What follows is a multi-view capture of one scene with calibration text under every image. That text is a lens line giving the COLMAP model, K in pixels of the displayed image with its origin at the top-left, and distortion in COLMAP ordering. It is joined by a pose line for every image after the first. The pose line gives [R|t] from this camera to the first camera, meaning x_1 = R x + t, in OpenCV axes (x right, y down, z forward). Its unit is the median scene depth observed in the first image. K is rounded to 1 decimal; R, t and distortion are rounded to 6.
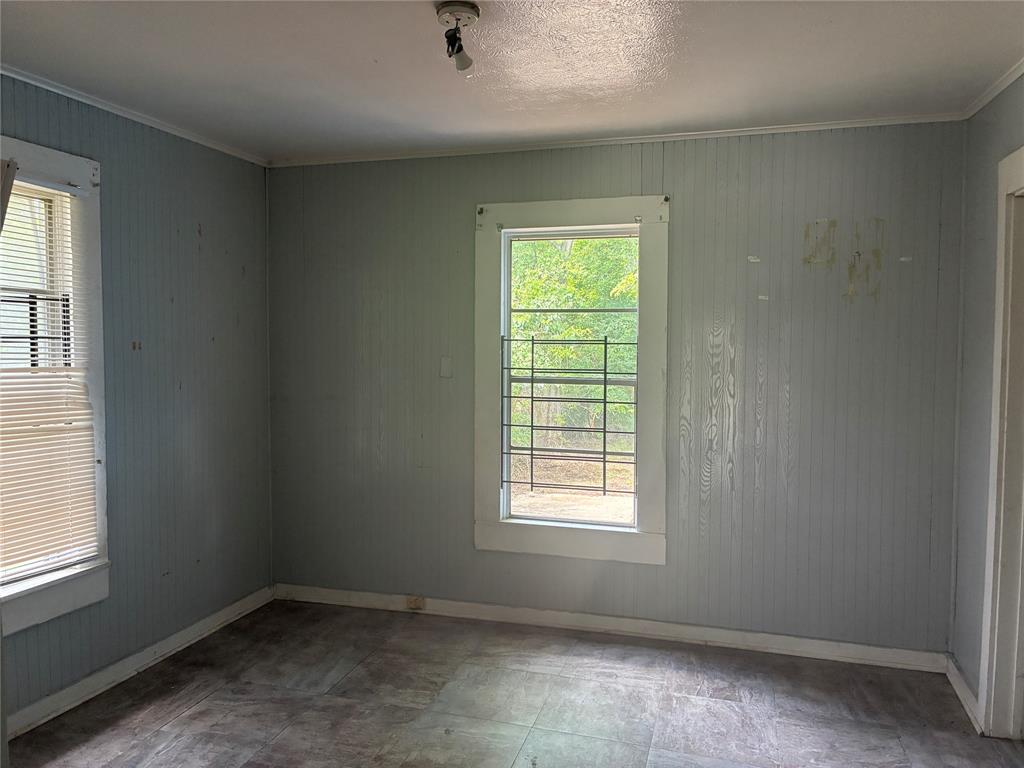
lens RADIAL K [[770.3, 0, 505.0], [0, 770.3, 383.1], [0, 0, 1]] dist [0.103185, -0.175262]
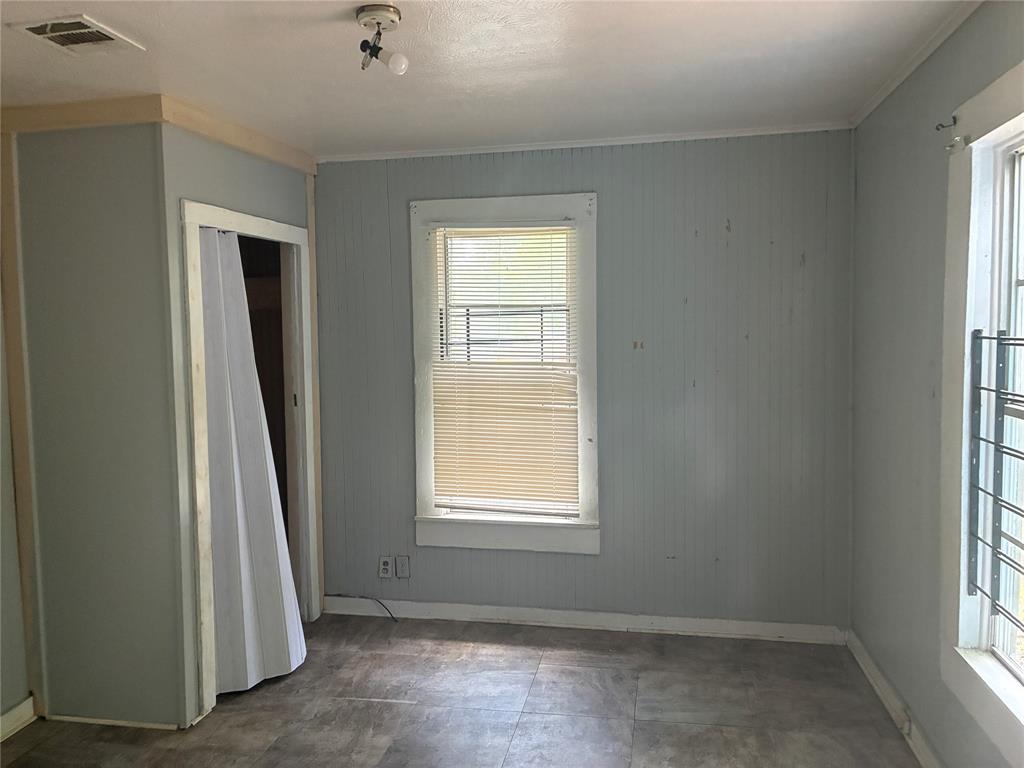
lens RADIAL K [[770.3, 0, 505.0], [0, 770.3, 383.1], [0, 0, 1]] dist [0.103185, -0.175262]
pose [[0.103296, 0.059826, -0.992850, 0.624422], [-0.038113, 0.997694, 0.056152, -0.048575], [0.993920, 0.032040, 0.105338, 0.694999]]
